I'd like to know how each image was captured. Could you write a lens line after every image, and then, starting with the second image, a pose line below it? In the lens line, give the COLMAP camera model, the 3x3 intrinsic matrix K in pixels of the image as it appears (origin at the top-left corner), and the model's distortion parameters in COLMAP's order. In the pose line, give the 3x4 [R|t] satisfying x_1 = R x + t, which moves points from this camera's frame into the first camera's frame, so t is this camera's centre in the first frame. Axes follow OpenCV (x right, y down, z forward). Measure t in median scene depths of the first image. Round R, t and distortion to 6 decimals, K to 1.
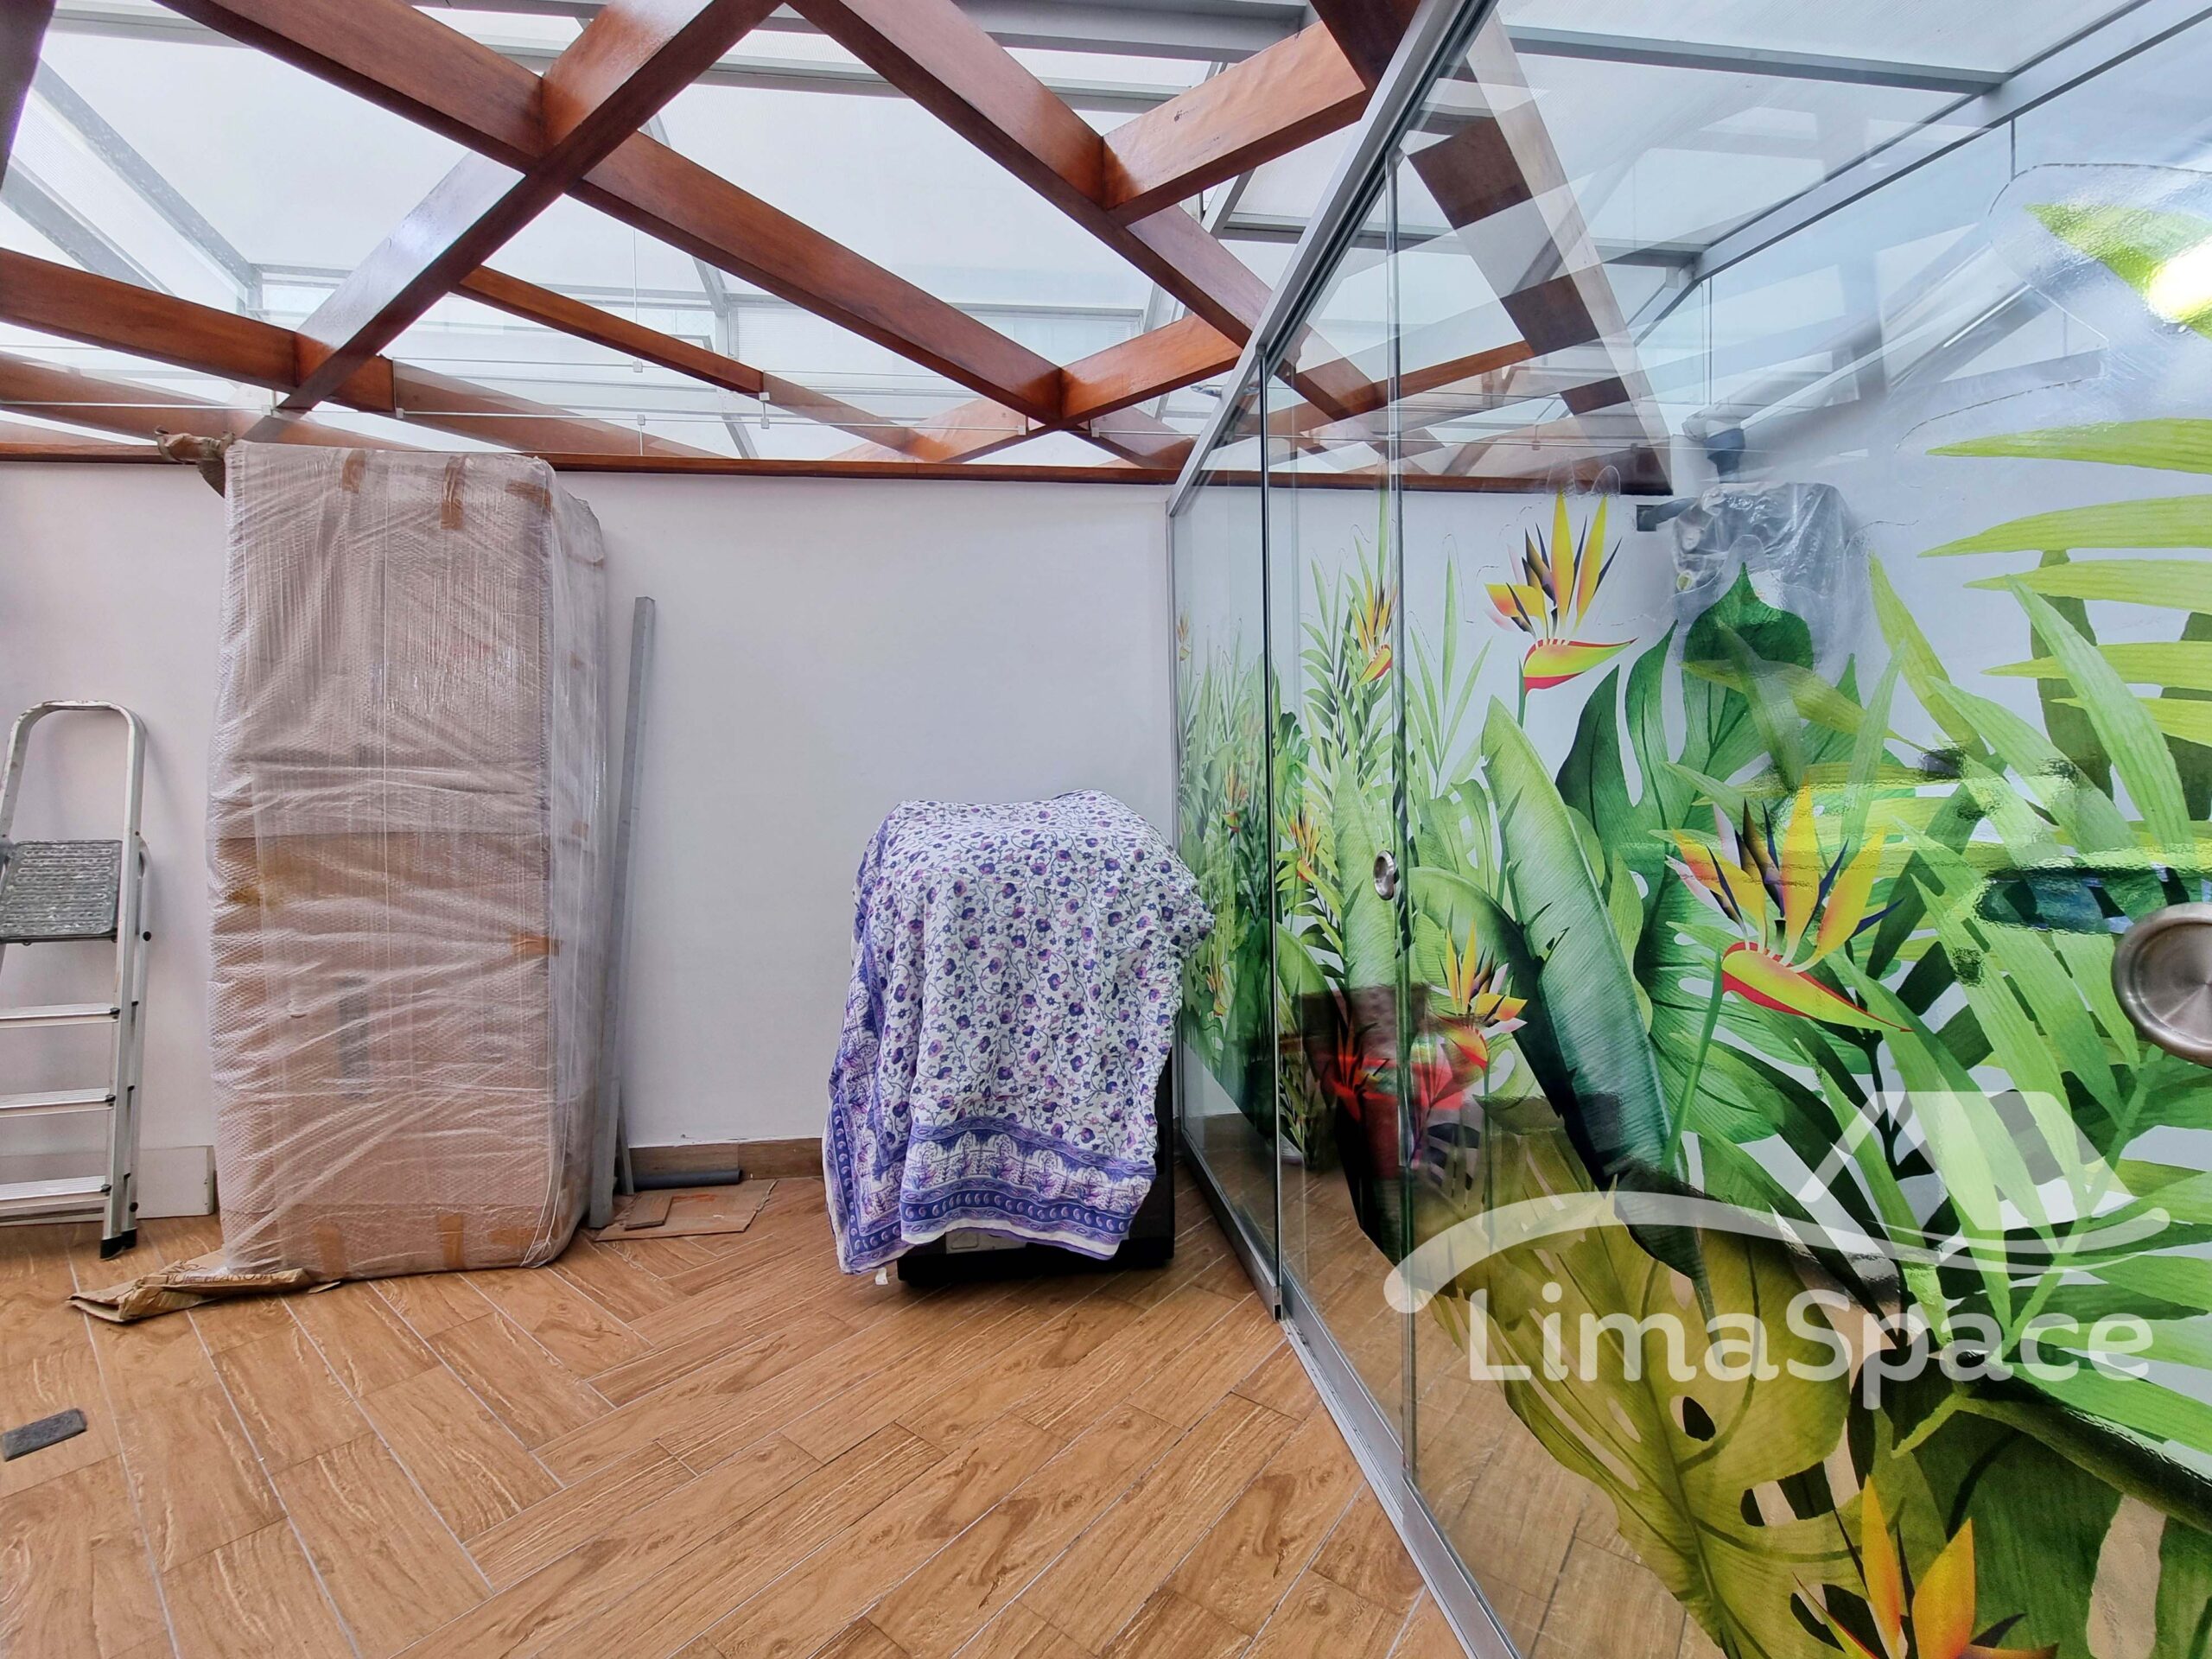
lens RADIAL K [[914.8, 0, 1100.1], [0, 914.8, 829.5], [0, 0, 1]] dist [-0.003466, -0.000475]
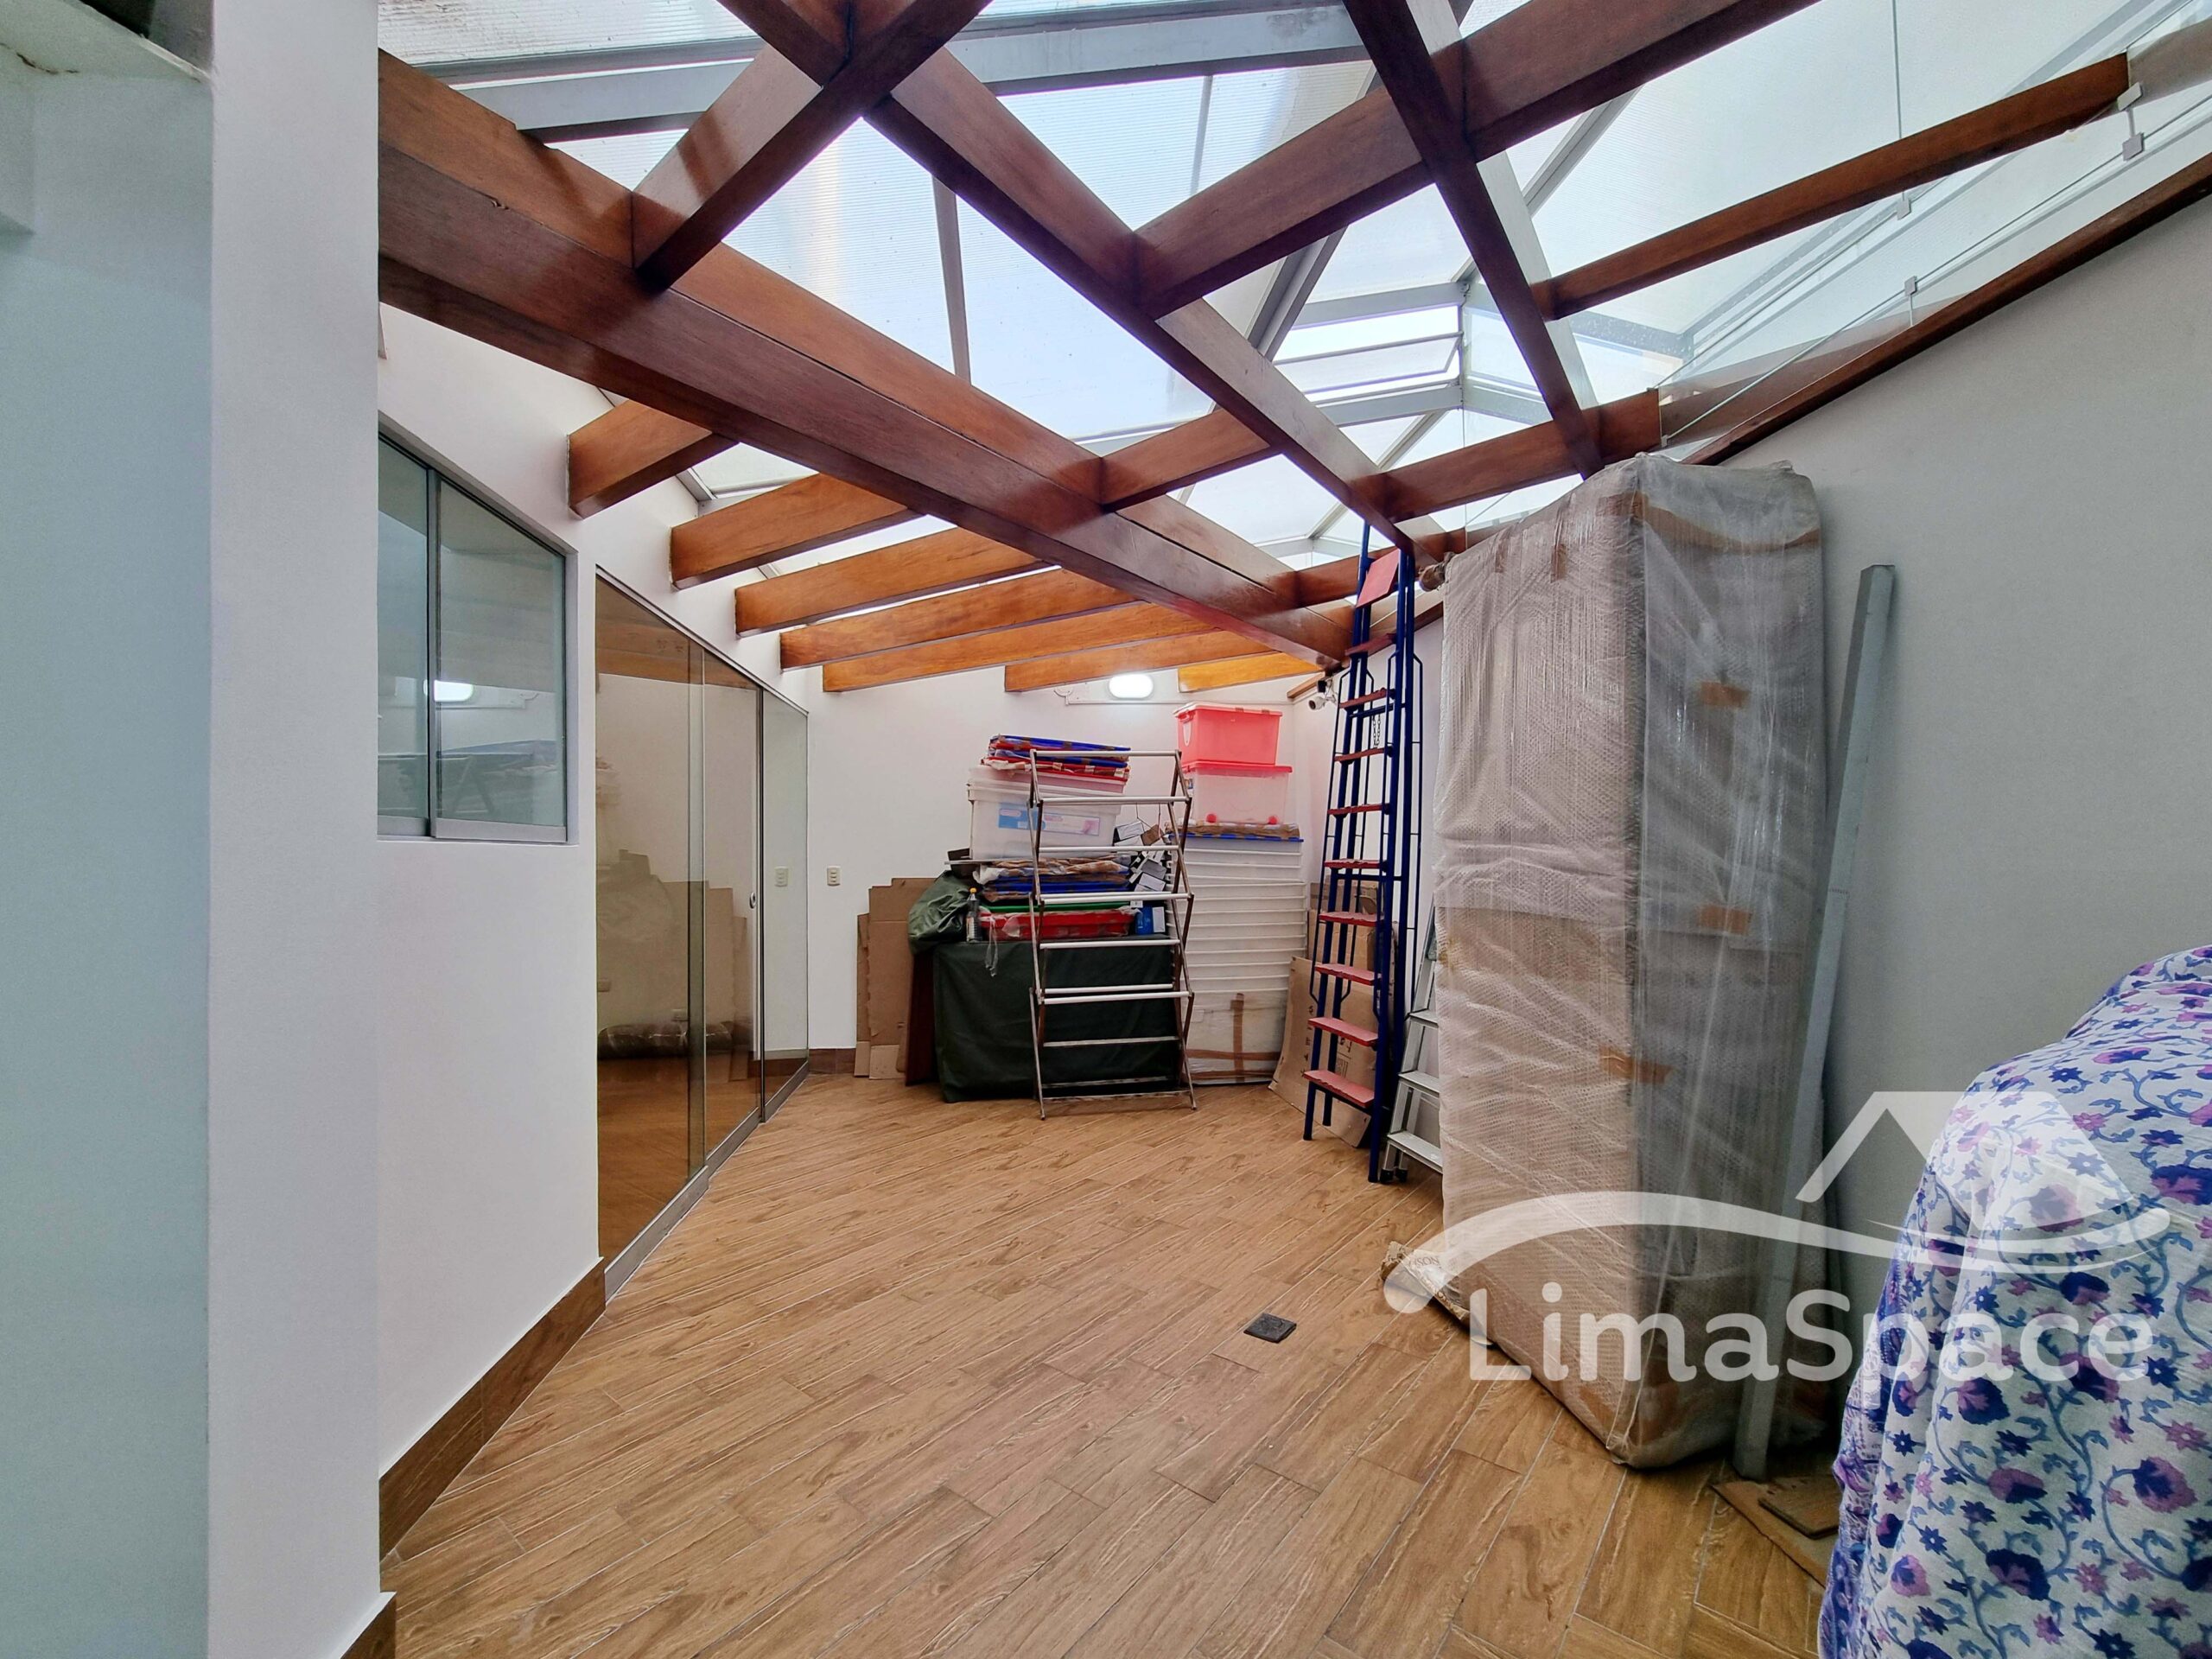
lens RADIAL K [[914.8, 0, 1100.1], [0, 914.8, 829.5], [0, 0, 1]] dist [-0.003466, -0.000475]
pose [[-0.017900, -0.004860, -0.999828, 0.352092], [0.004240, 0.999979, -0.004937, -0.140318], [0.999831, -0.004328, -0.017879, 0.989135]]
